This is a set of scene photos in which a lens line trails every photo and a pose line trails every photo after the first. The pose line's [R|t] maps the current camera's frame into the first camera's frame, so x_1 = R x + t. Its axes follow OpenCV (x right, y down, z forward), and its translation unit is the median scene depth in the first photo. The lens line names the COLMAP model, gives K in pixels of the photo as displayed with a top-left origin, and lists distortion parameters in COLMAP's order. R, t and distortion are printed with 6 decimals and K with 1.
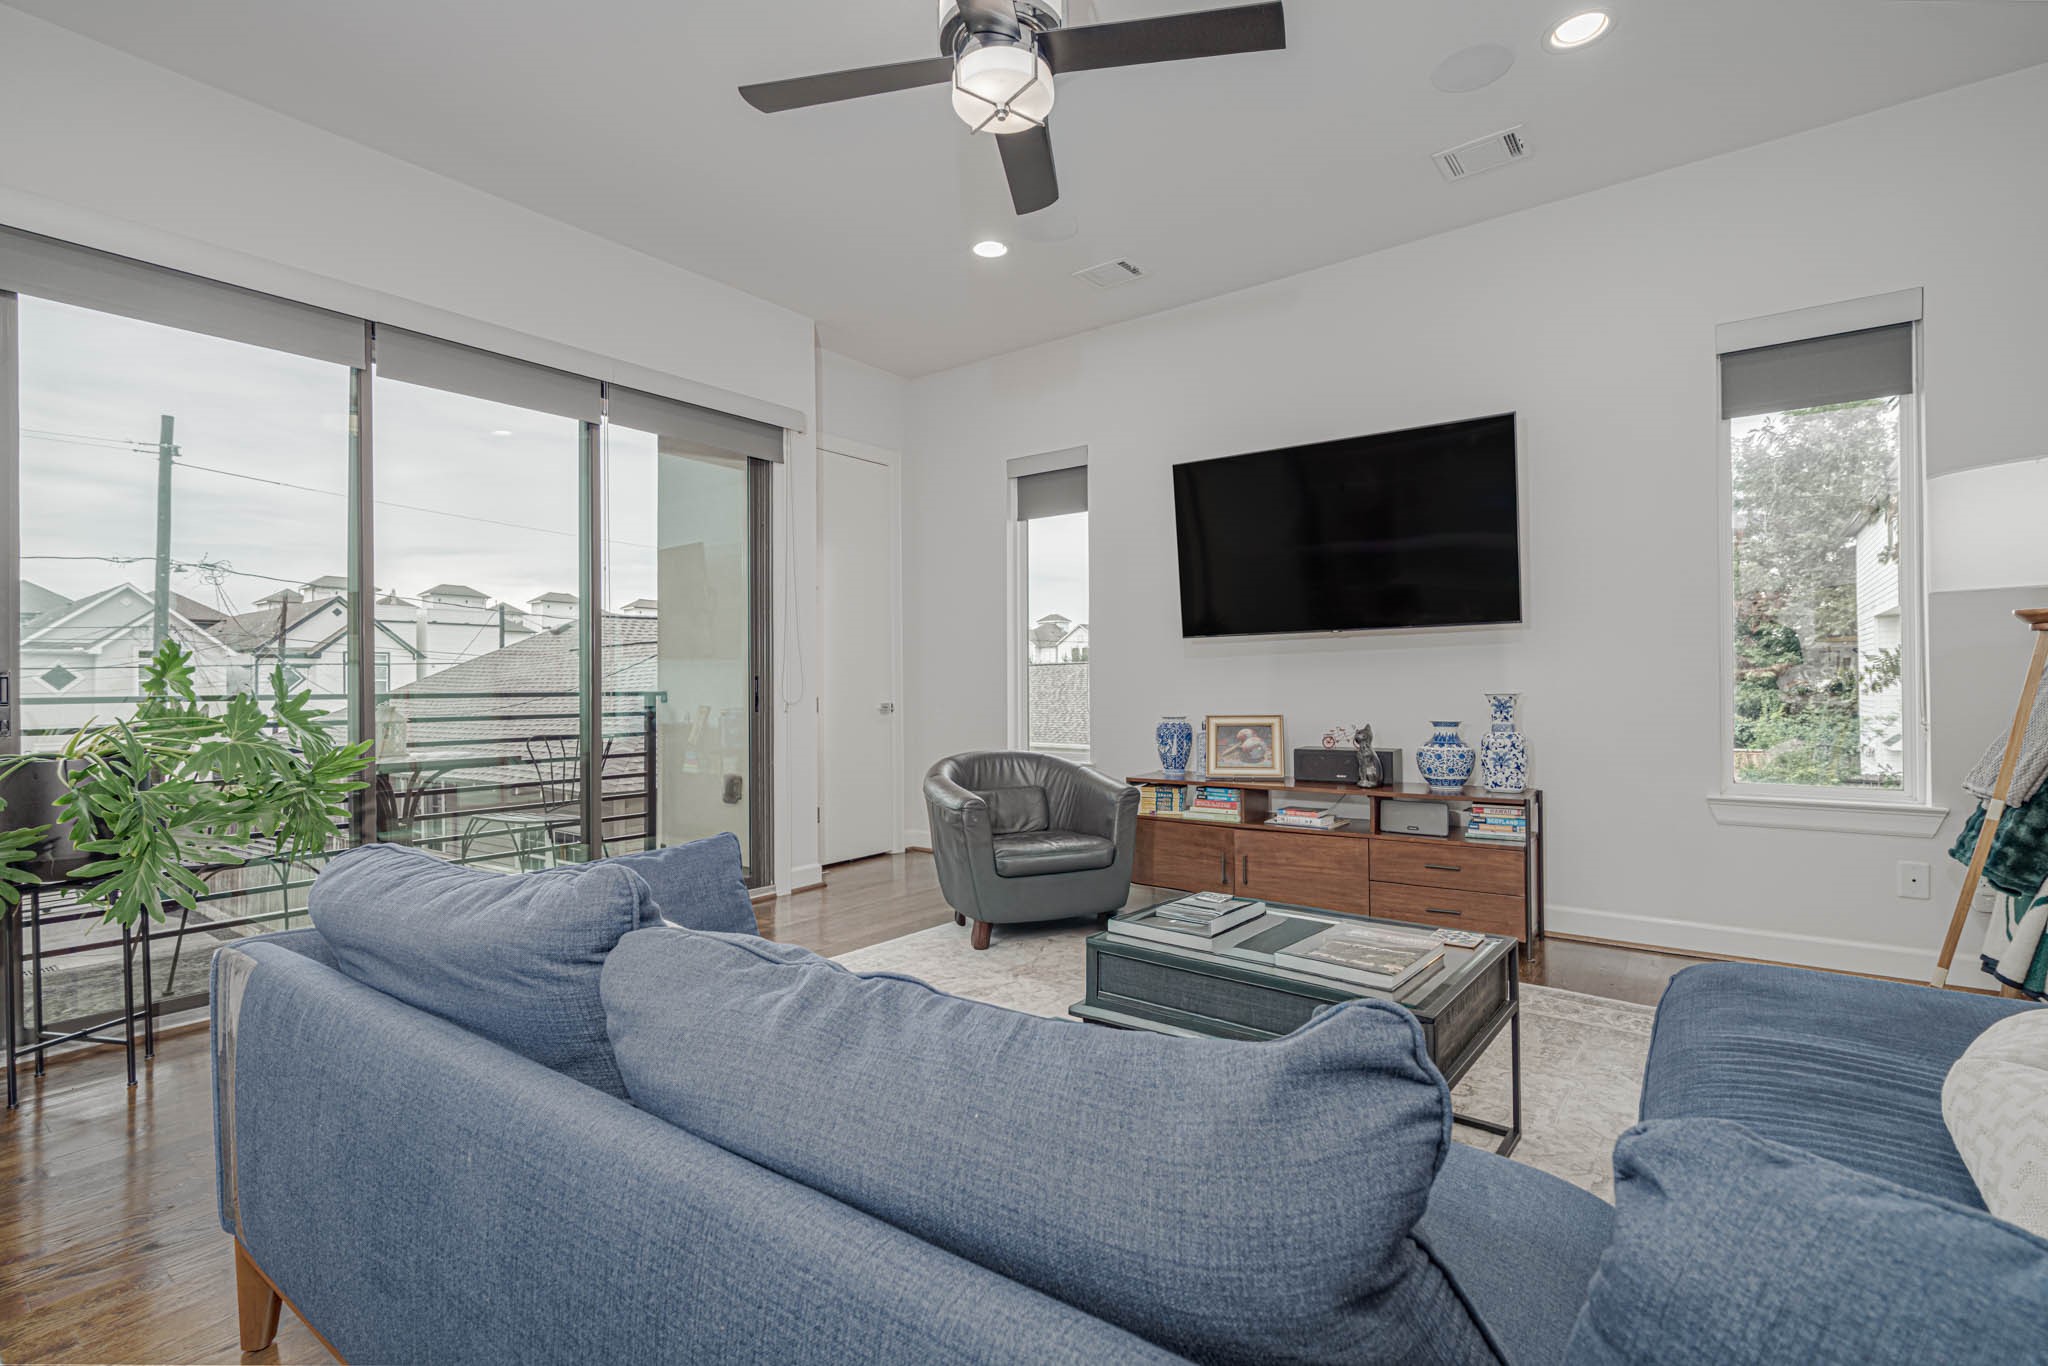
lens RADIAL K [[931.4, 0, 1010.4], [0, 931.4, 677.9], [0, 0, 1]] dist [-0.008894, 0.001808]
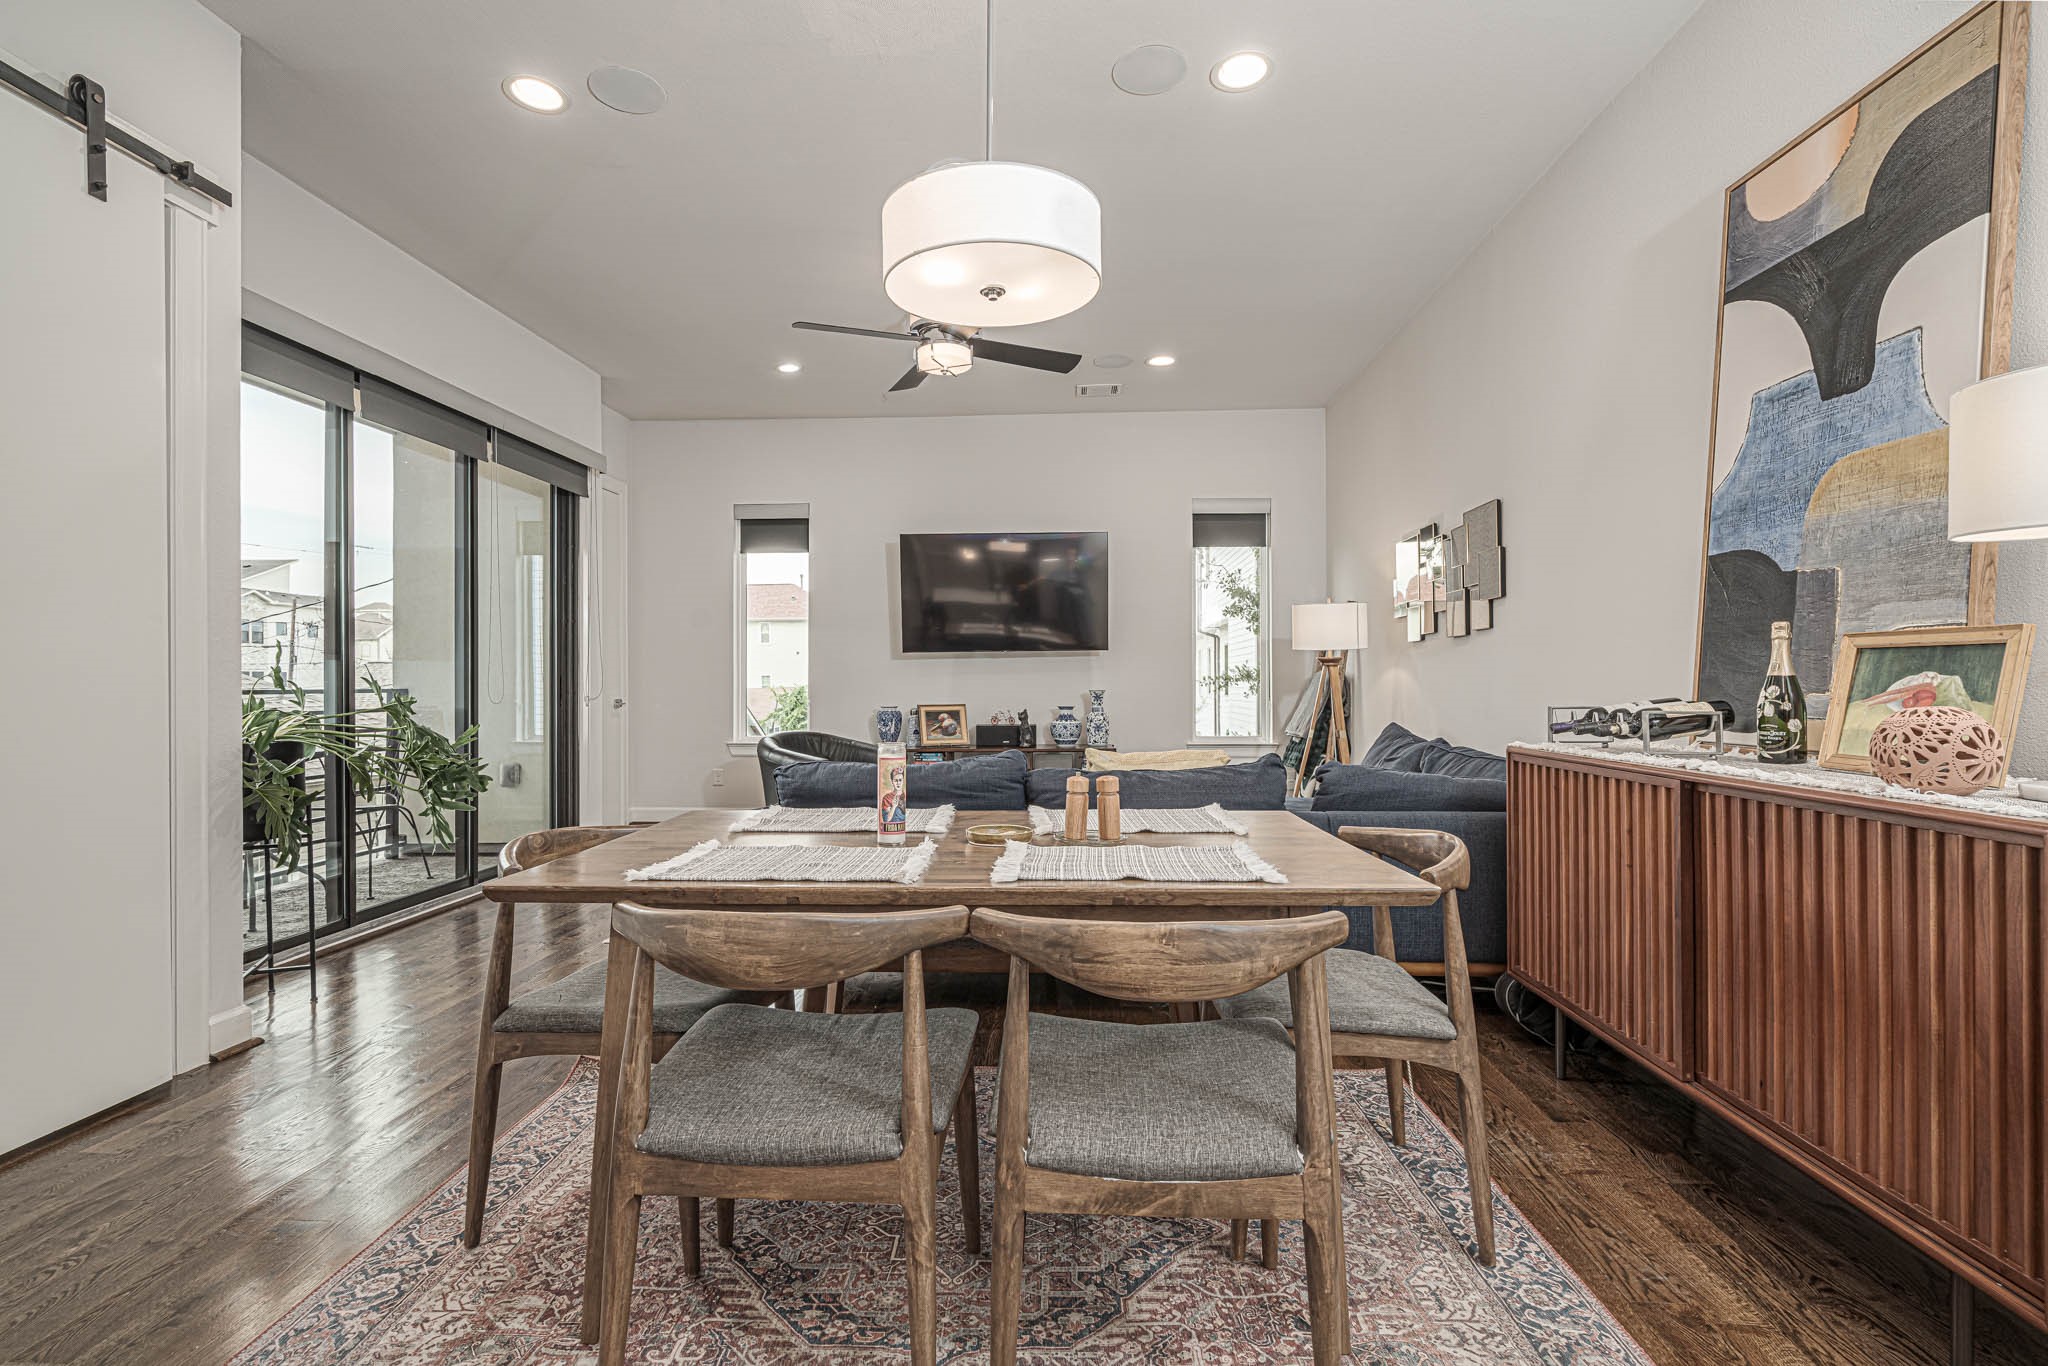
lens RADIAL K [[931.4, 0, 1023.6], [0, 931.4, 673.6], [0, 0, 1]] dist [-0.008894, 0.001808]
pose [[0.827819, 0.011183, 0.560883, -0.492333], [-0.007529, 0.999933, -0.008825, 0.001965], [-0.560944, 0.003083, 0.827848, -0.328137]]
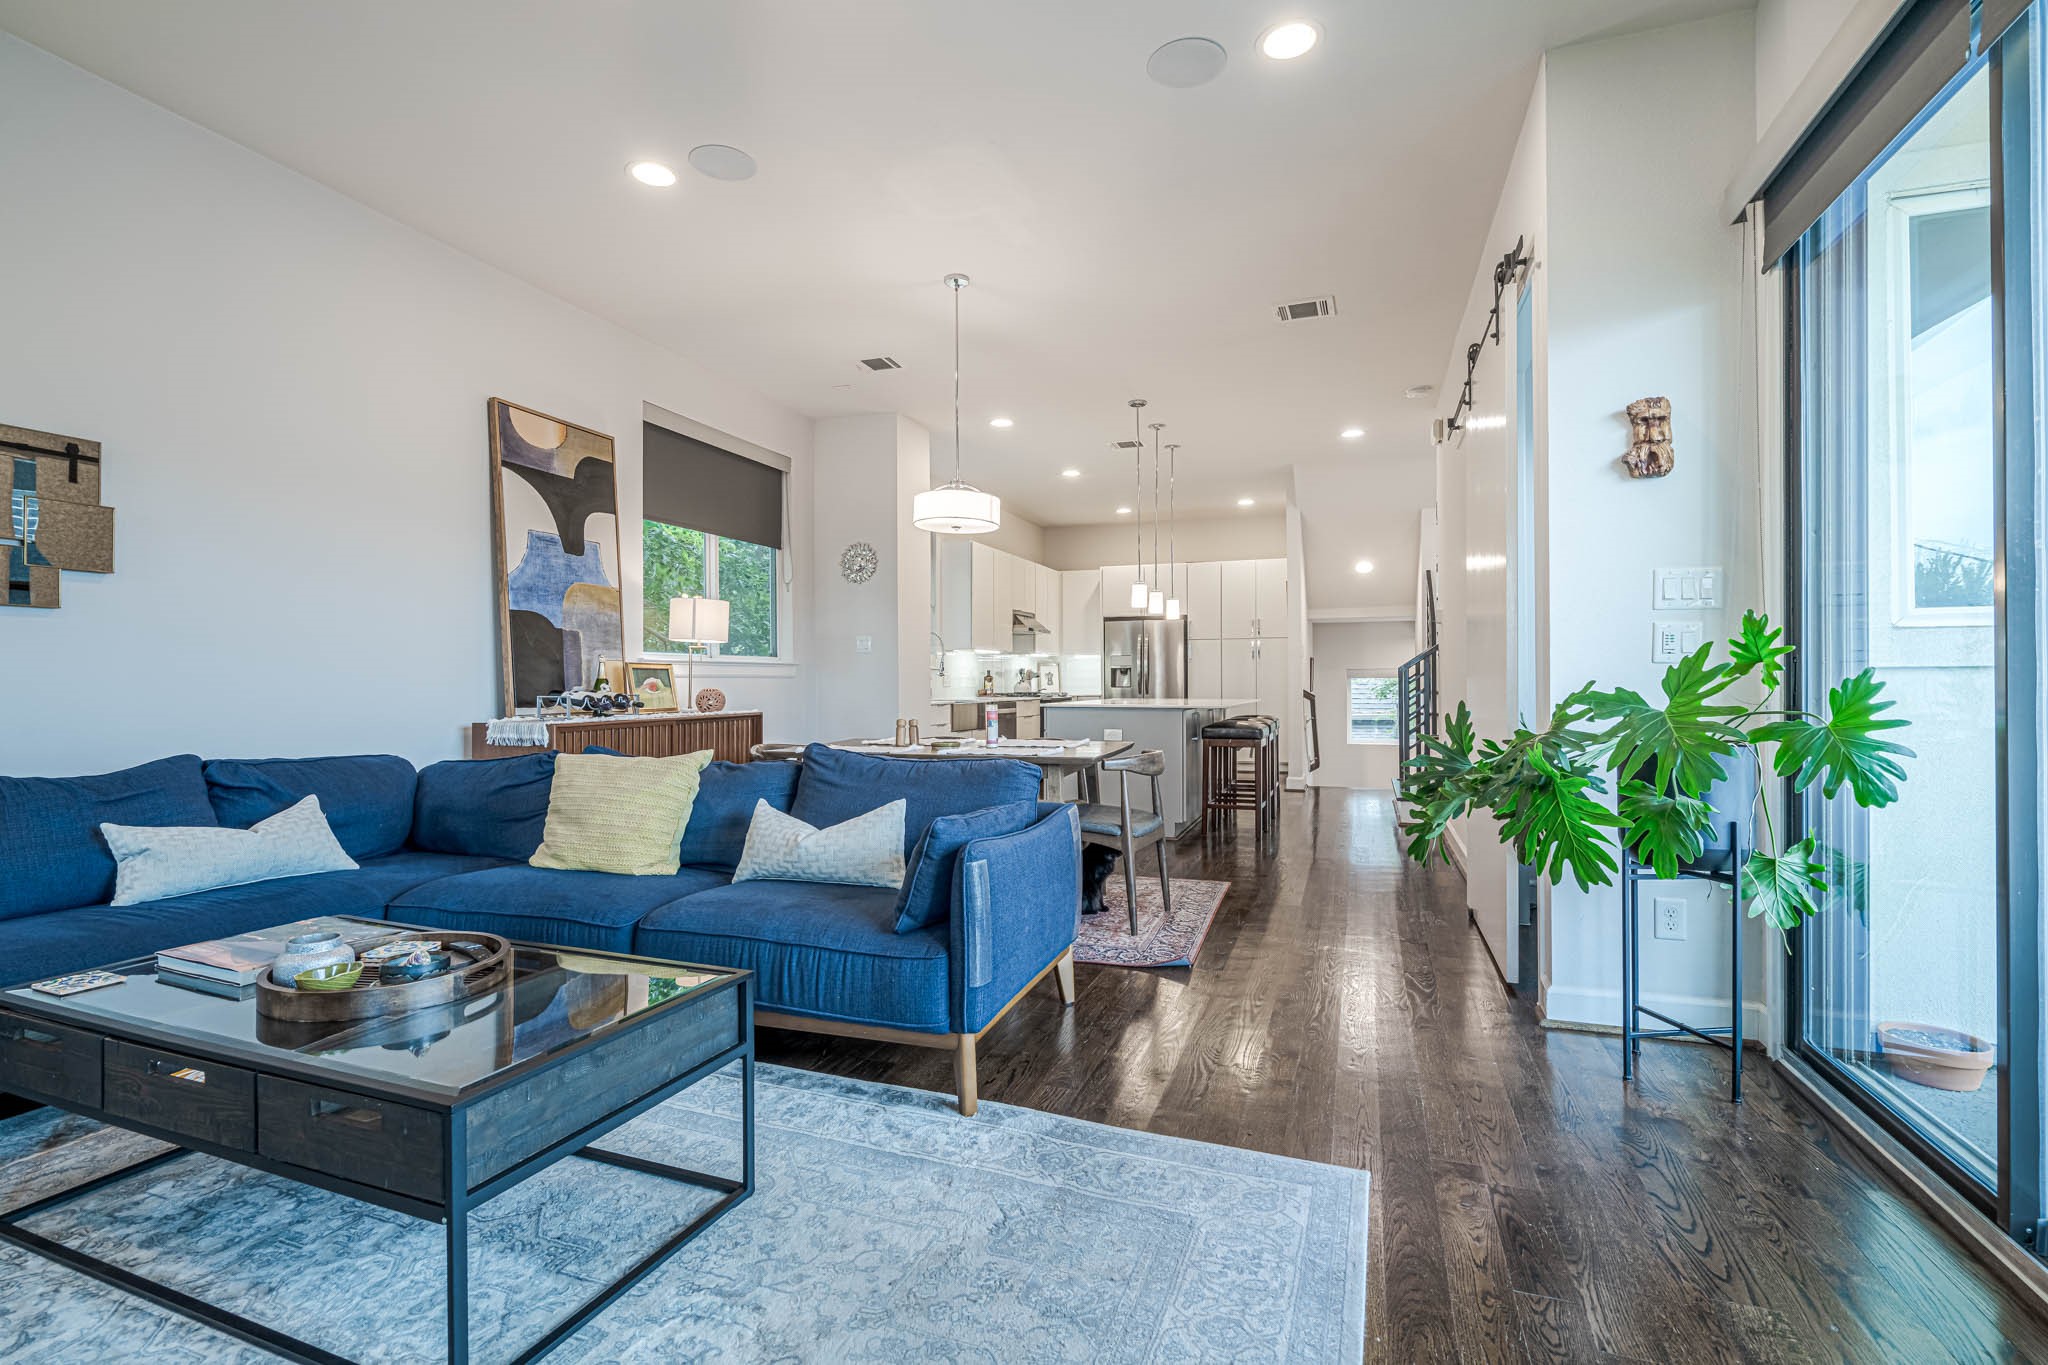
lens RADIAL K [[837.9, 0, 1041.4], [0, 837.9, 683.6], [0, 0, 1]] dist [-0.003702, 0.000646]
pose [[-0.949659, 0.016444, -0.312854, -0.085520], [0.016872, 0.999857, 0.001337, 0.009536], [0.312832, -0.004009, -0.949800, 0.935712]]
